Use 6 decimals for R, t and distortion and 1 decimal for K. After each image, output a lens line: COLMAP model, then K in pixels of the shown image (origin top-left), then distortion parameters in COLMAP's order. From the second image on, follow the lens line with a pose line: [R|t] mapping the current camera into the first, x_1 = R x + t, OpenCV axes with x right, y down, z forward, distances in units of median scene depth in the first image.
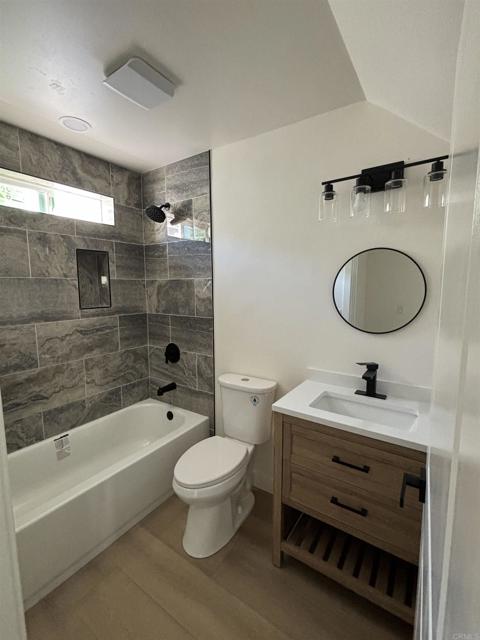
lens RADIAL K [[288.6, 0, 244.5], [0, 288.6, 318.9], [0, 0, 1]] dist [-0.000022, -0.000272]
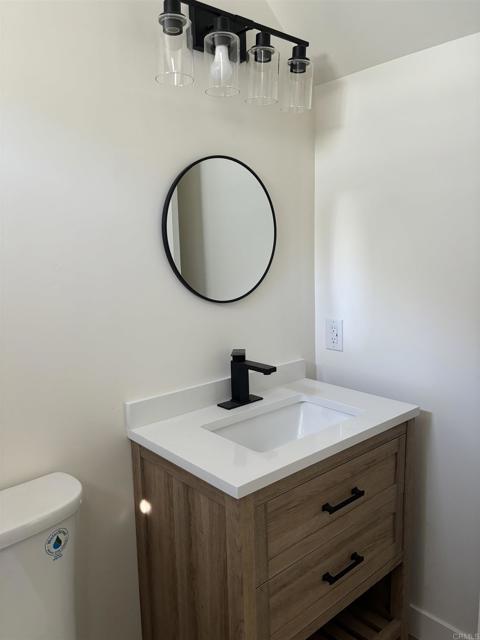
lens RADIAL K [[487.9, 0, 240.3], [0, 487.9, 316.5], [0, 0, 1]] dist [0.070830, -0.092892]
pose [[0.266891, -0.155310, 0.951130, -0.565810], [0.130880, 0.983627, 0.123890, -0.047709], [-0.954798, 0.091419, 0.282848, 0.759654]]
